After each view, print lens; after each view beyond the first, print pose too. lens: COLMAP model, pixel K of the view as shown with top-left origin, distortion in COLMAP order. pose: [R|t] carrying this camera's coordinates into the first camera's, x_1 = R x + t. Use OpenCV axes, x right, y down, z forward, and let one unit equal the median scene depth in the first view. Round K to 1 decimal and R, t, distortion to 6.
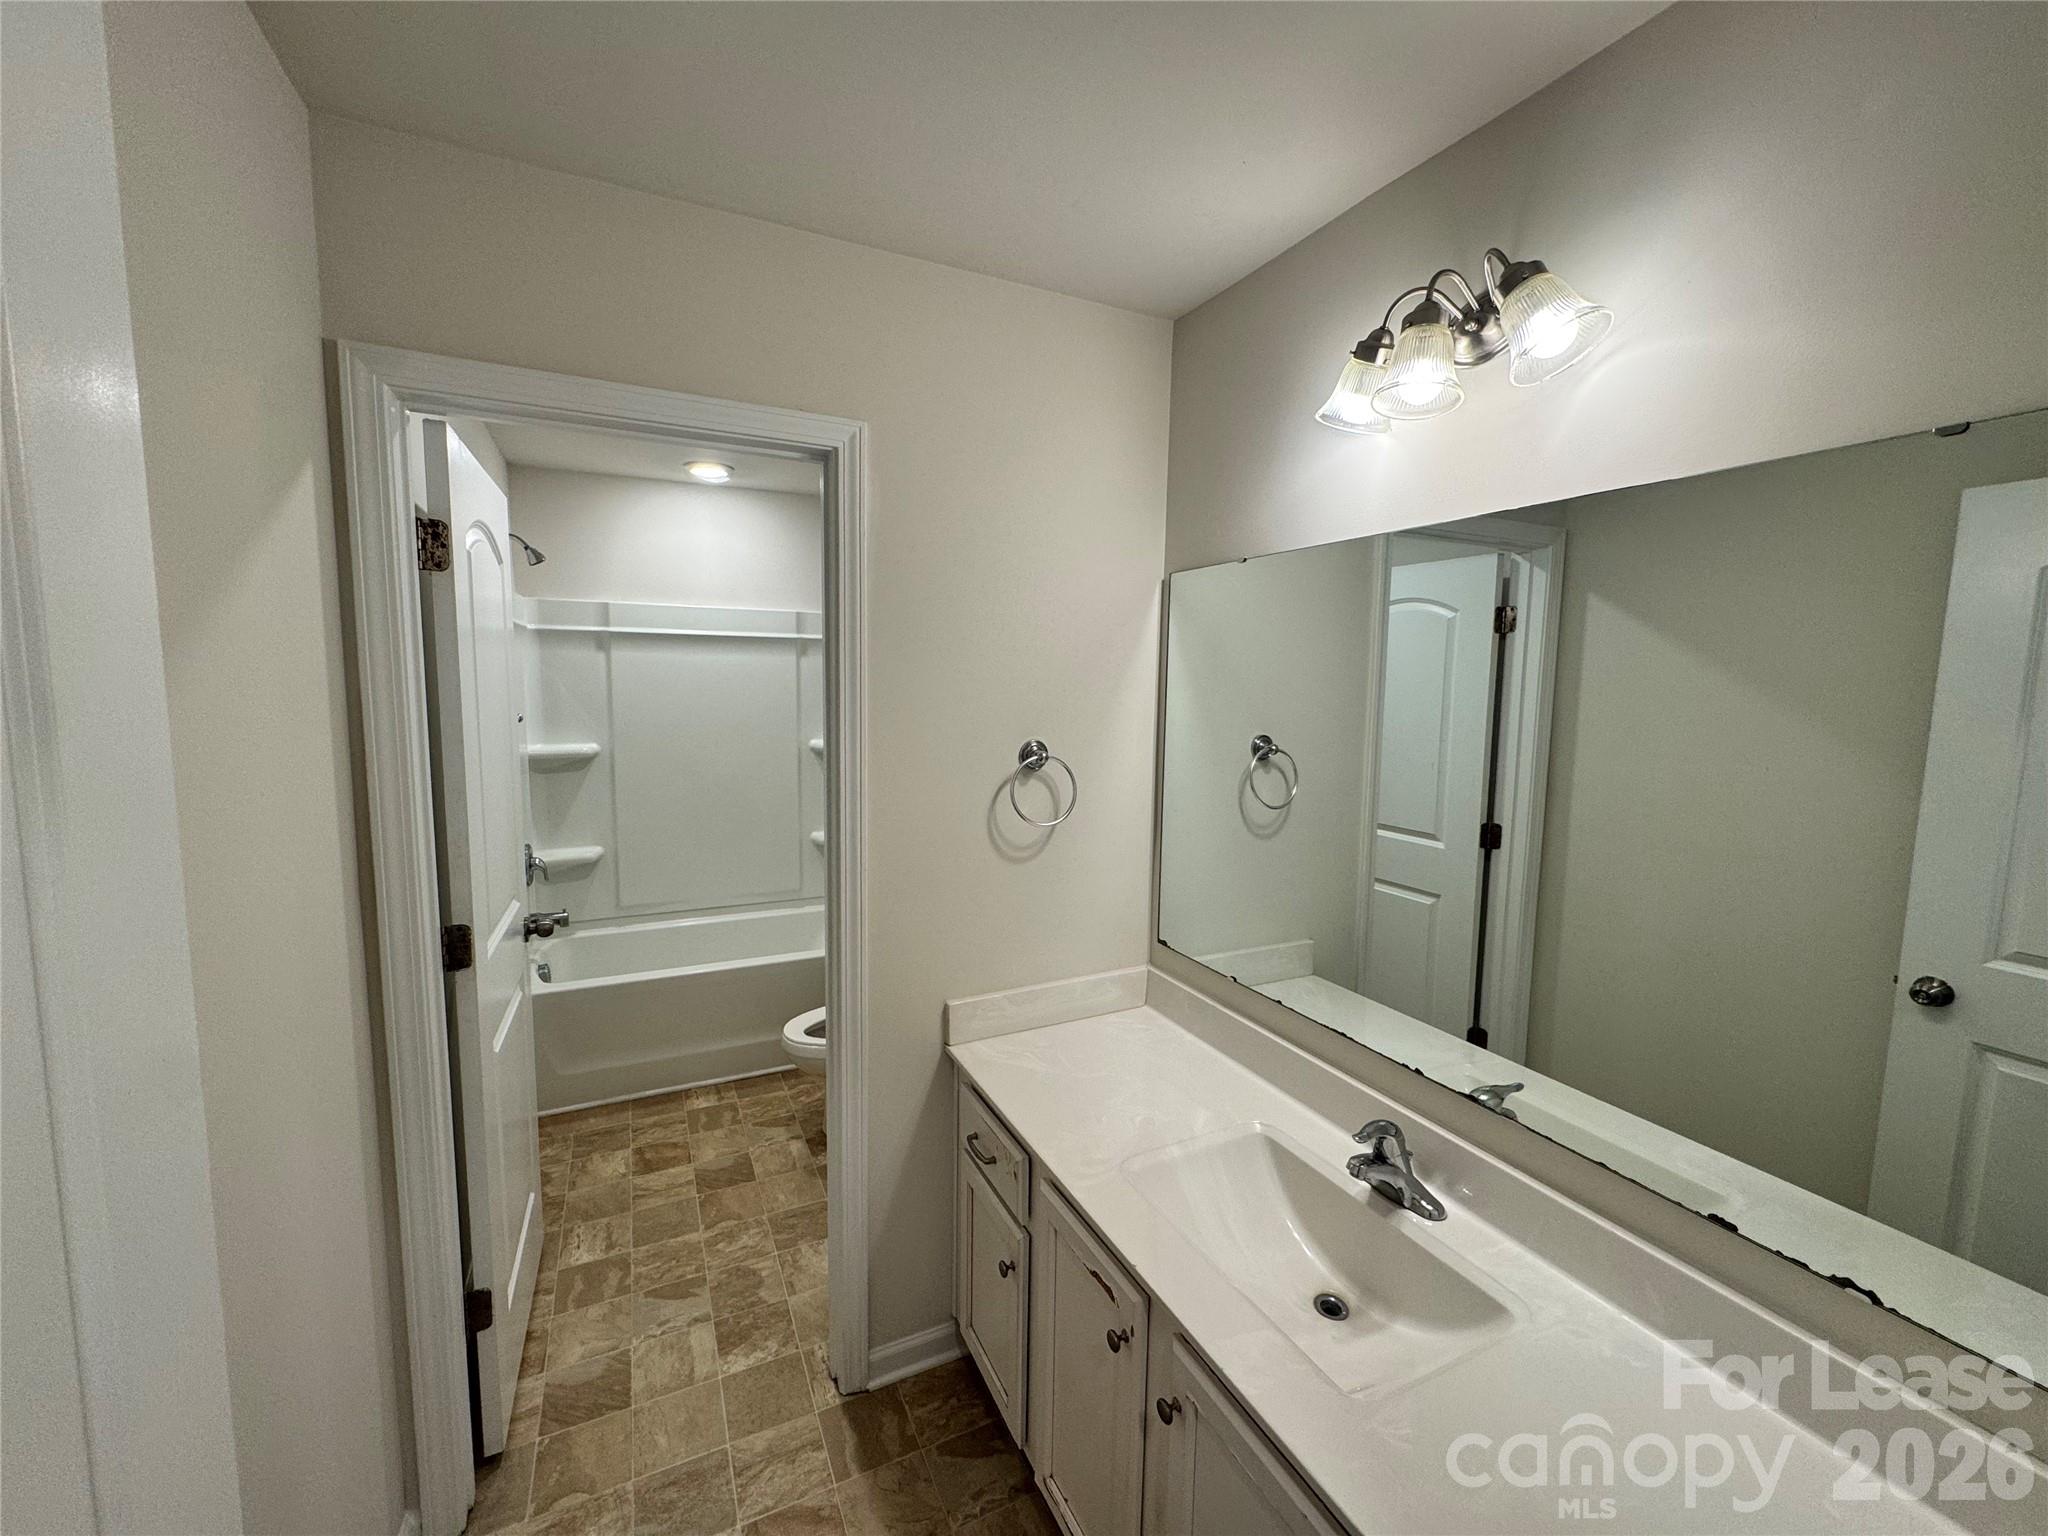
lens RADIAL K [[817.2, 0, 1023.8], [0, 817.2, 765.2], [0, 0, 1]] dist [-0.000934, -0.000344]
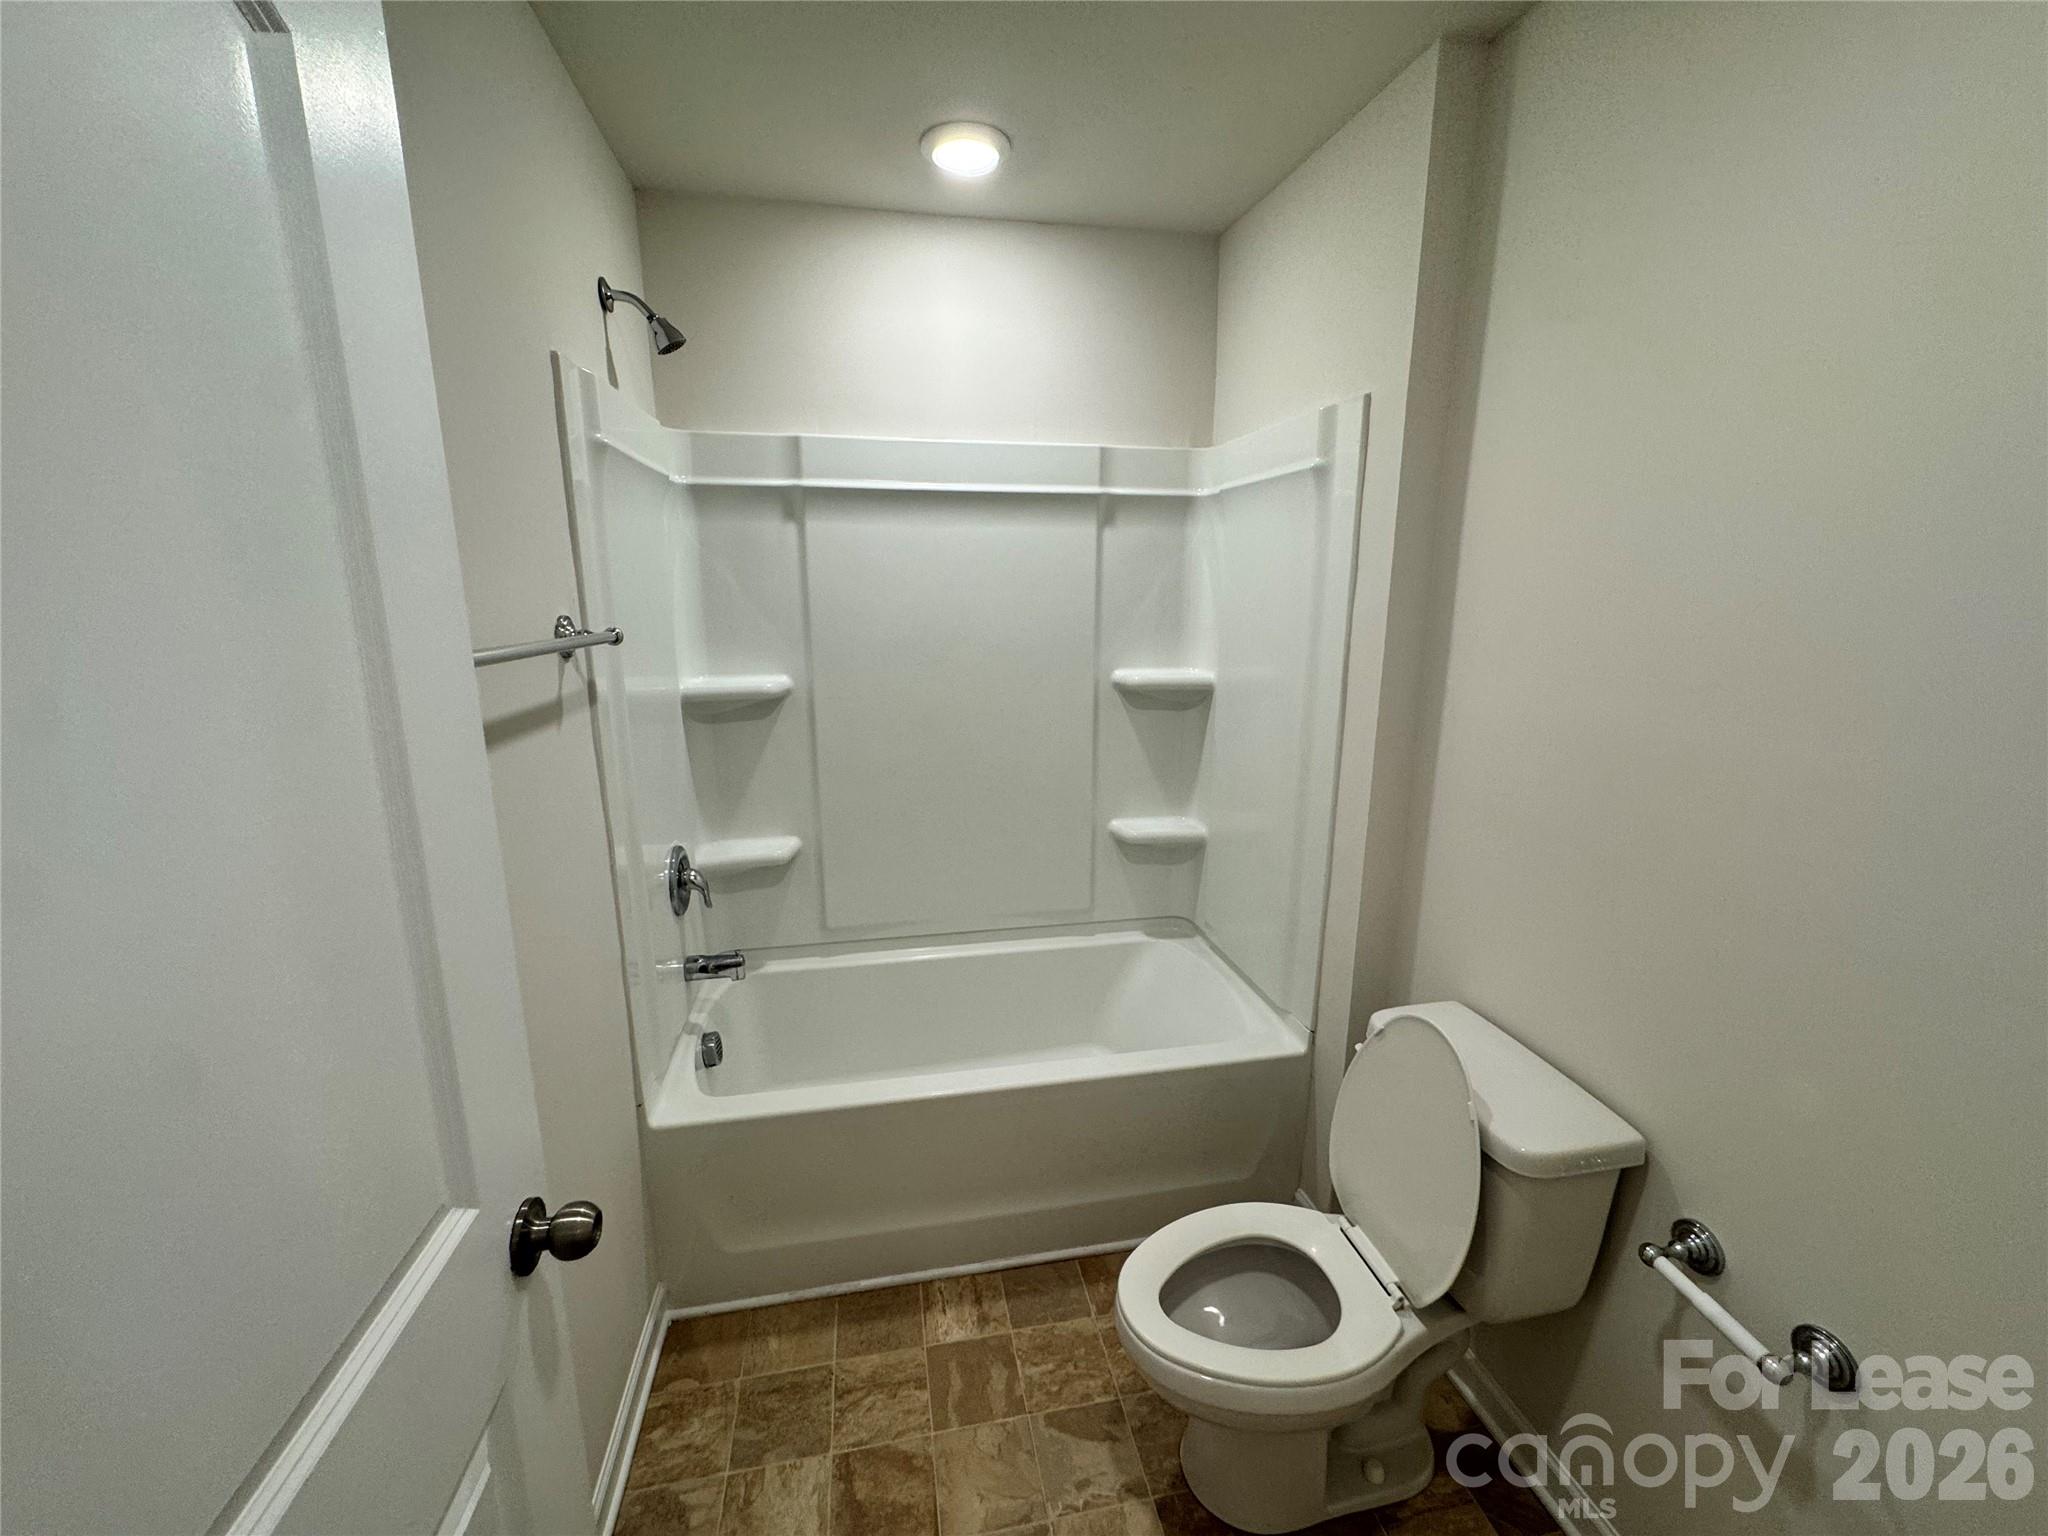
lens RADIAL K [[817.2, 0, 1029.5], [0, 817.2, 760.5], [0, 0, 1]] dist [-0.000934, -0.000344]
pose [[0.969003, 0.038982, -0.243952, -0.212470], [-0.013975, 0.994540, 0.103413, -0.031660], [0.246652, -0.096798, 0.964258, 0.490801]]
